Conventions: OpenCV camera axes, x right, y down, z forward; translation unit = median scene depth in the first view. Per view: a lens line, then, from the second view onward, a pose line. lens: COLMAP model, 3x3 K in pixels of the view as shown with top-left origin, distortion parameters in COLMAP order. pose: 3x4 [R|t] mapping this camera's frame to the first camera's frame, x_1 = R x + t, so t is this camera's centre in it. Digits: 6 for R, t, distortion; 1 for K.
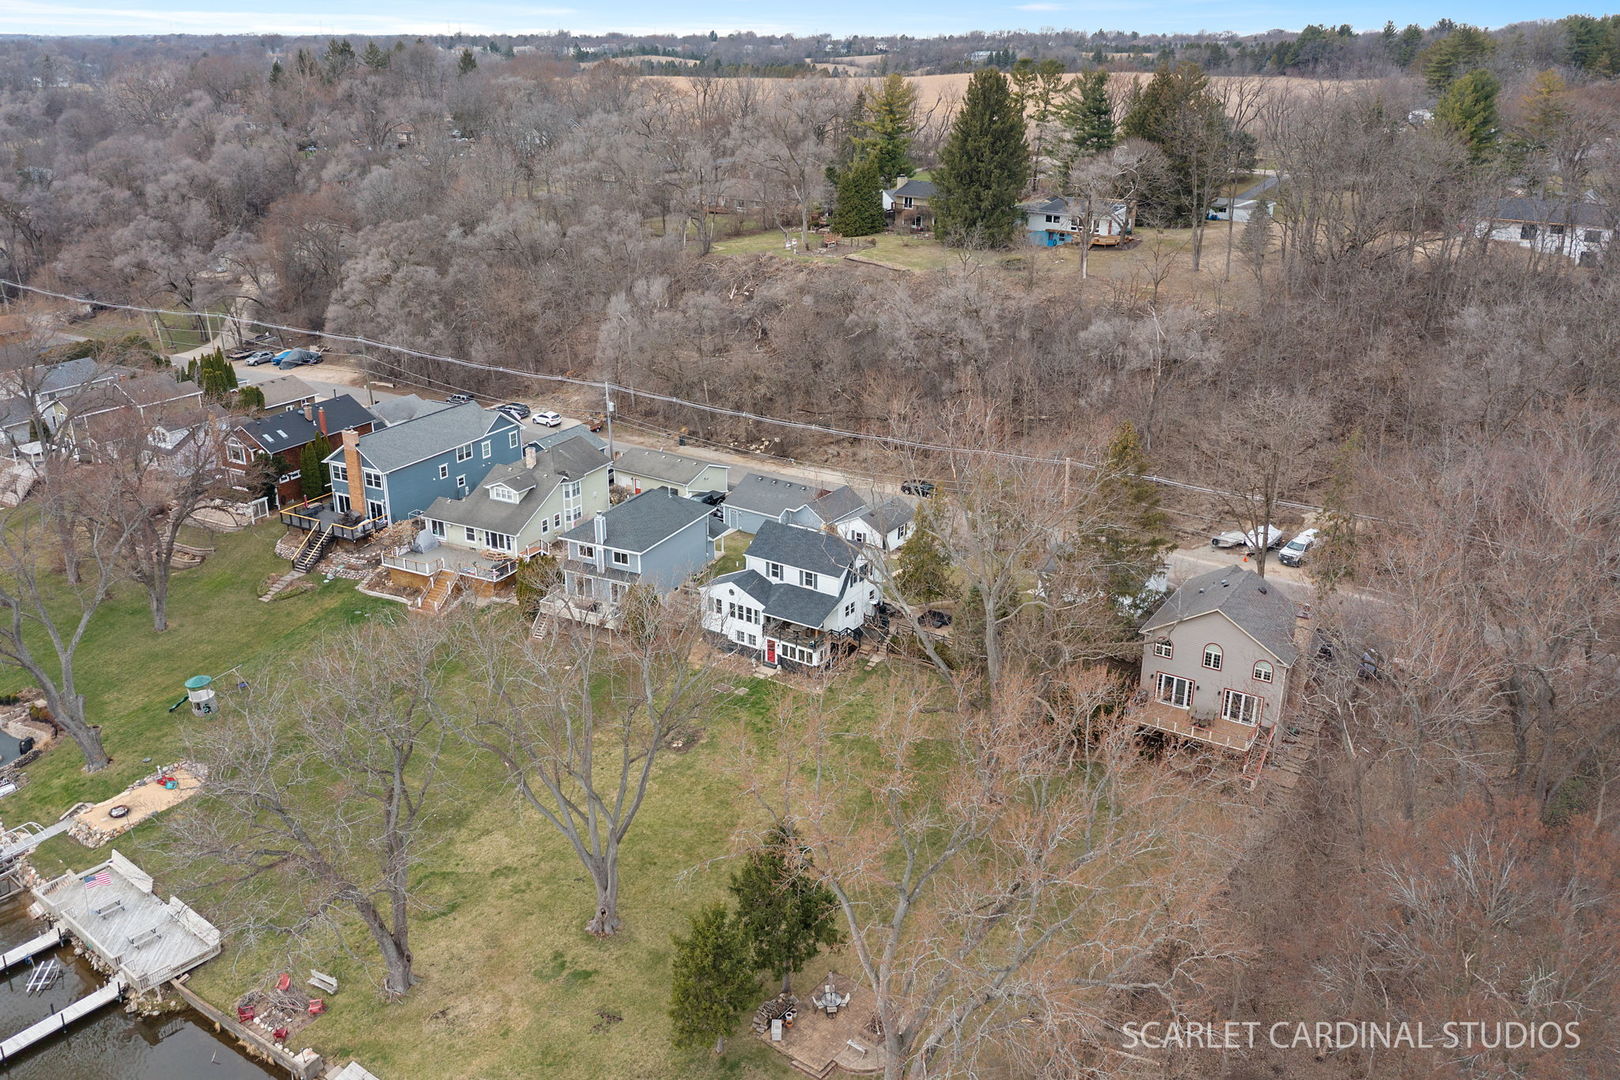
lens RADIAL K [[1285.1, 0, 813.1], [0, 1285.1, 586.5], [0, 0, 1]] dist [-0.002377, -0.002913]
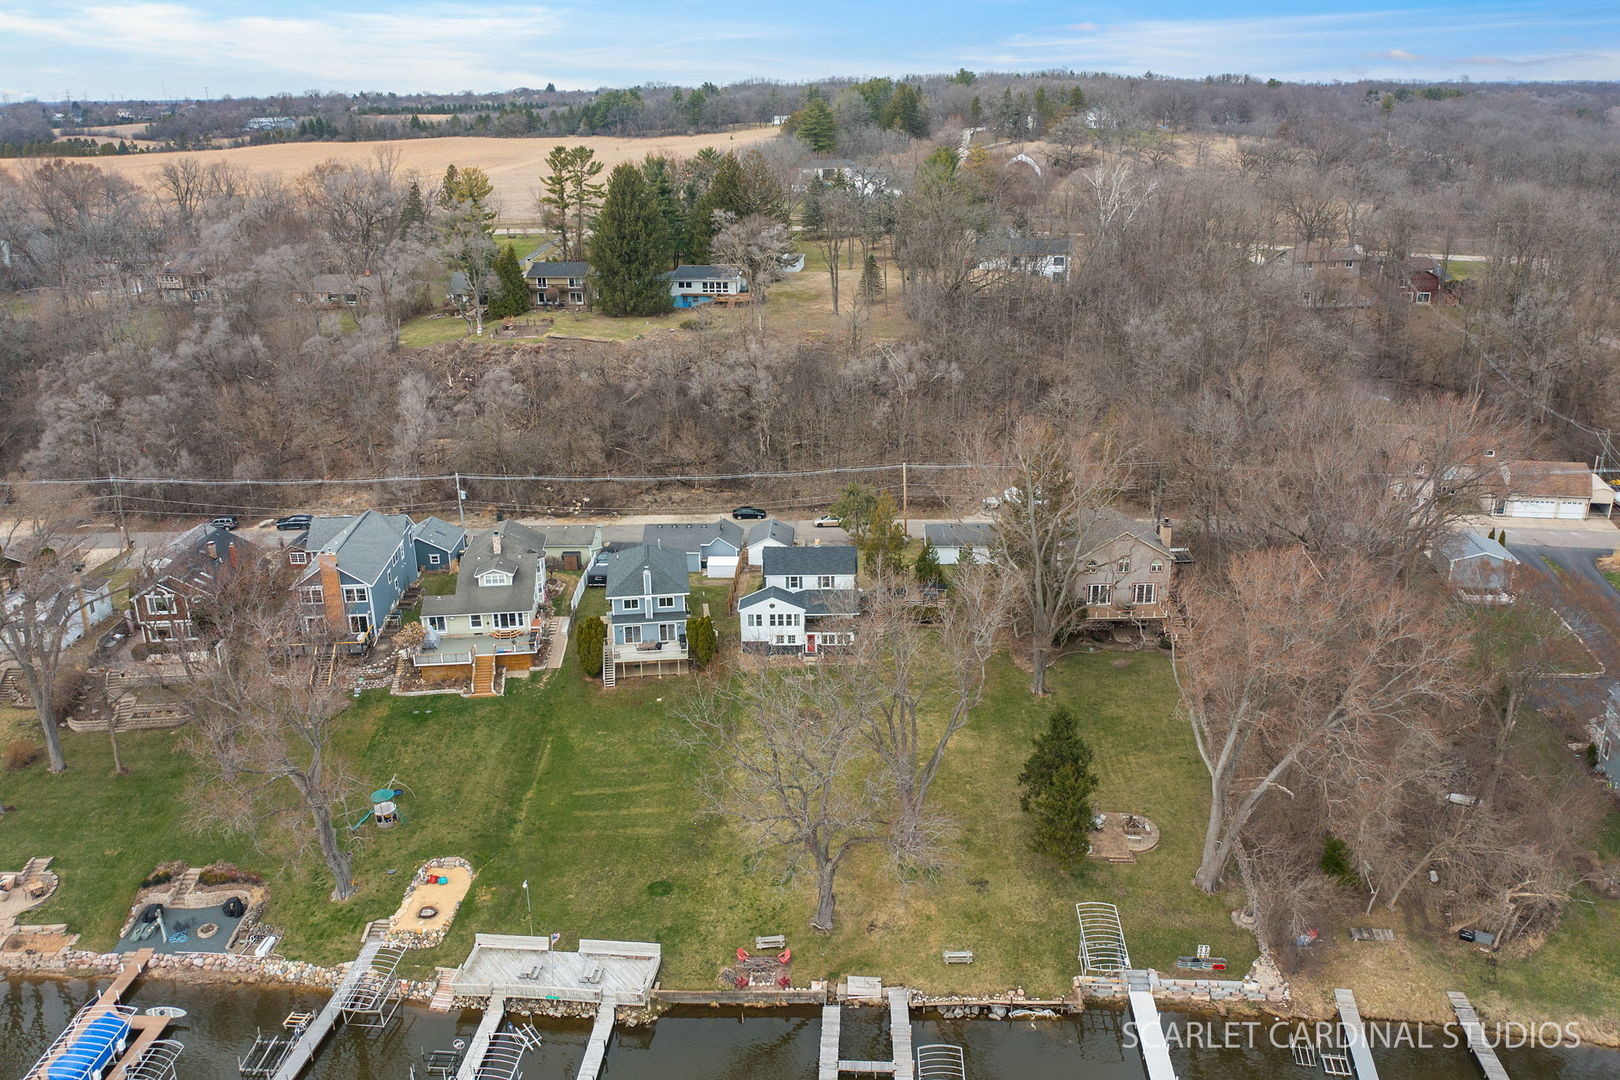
lens RADIAL K [[1285.1, 0, 807.8], [0, 1285.1, 539.0], [0, 0, 1]] dist [-0.002377, -0.002913]
pose [[0.842821, -0.196326, 0.501107, -0.647692], [0.227758, 0.973717, -0.001584, -0.048865], [-0.487625, 0.115466, 0.865384, -0.112821]]
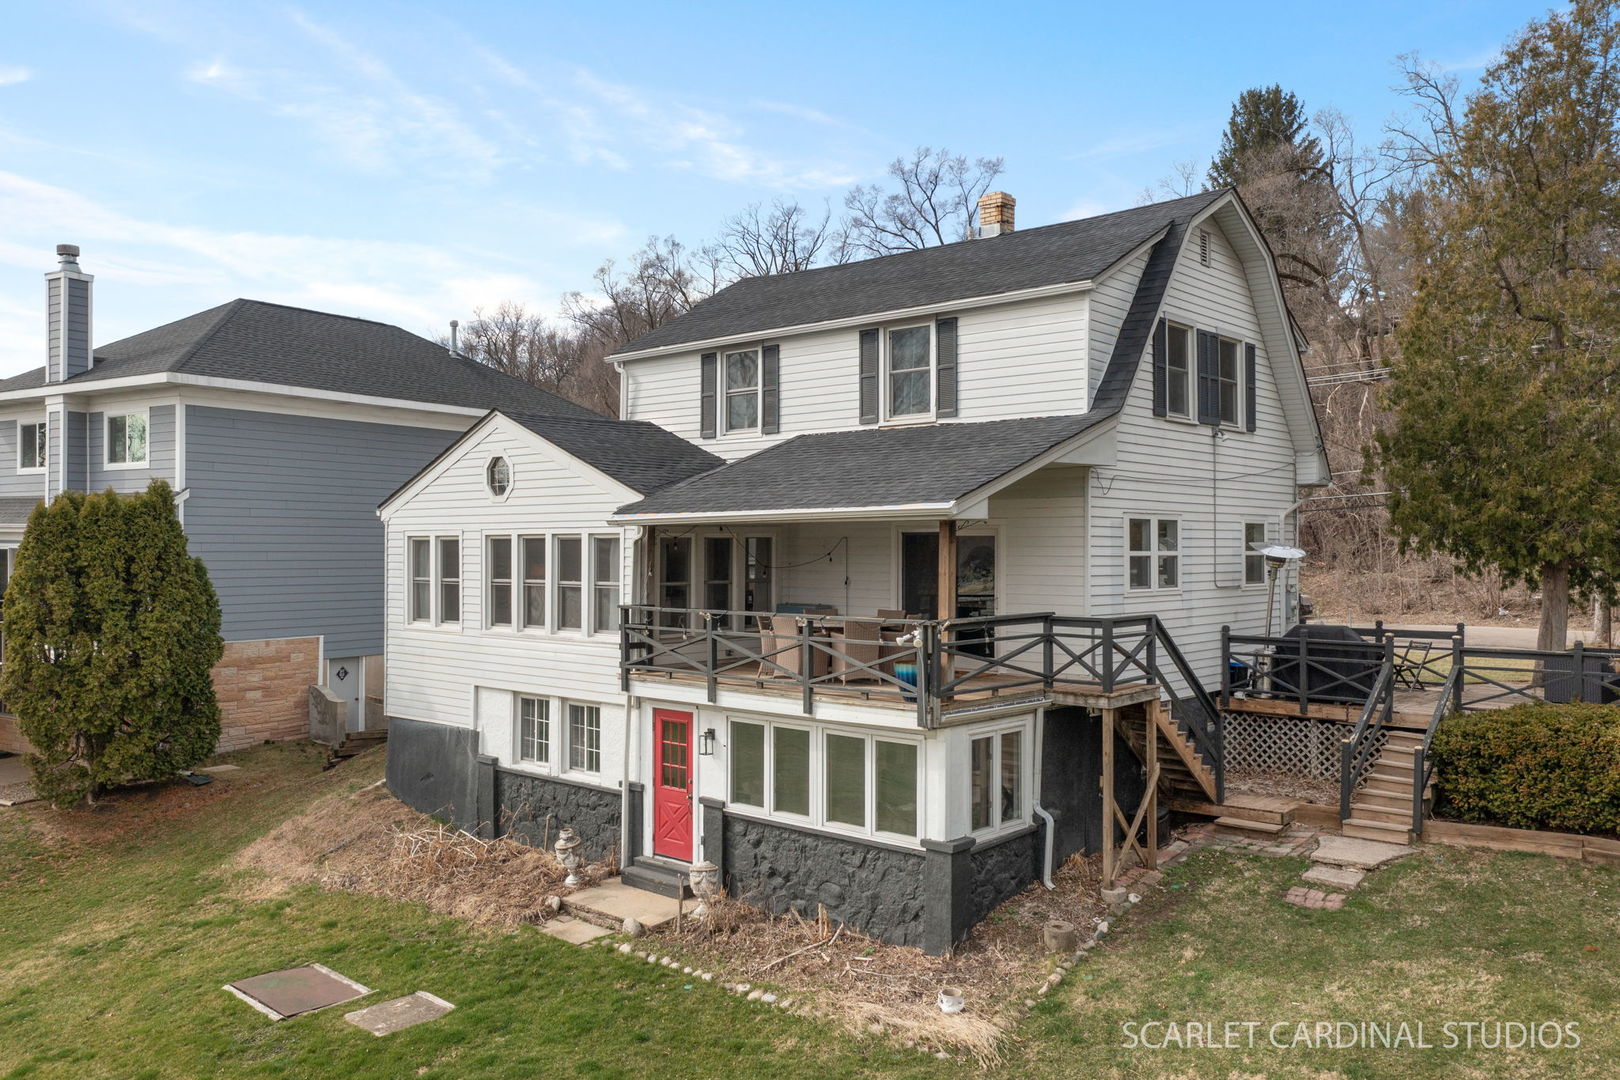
lens RADIAL K [[1285.1, 0, 809.9], [0, 1285.1, 545.3], [0, 0, 1]] dist [-0.002377, -0.002913]
pose [[0.991658, 0.000120, -0.128896, 0.005768], [-0.050988, 0.918797, -0.391423, 0.084473], [0.118382, 0.394730, 0.911139, 0.833449]]
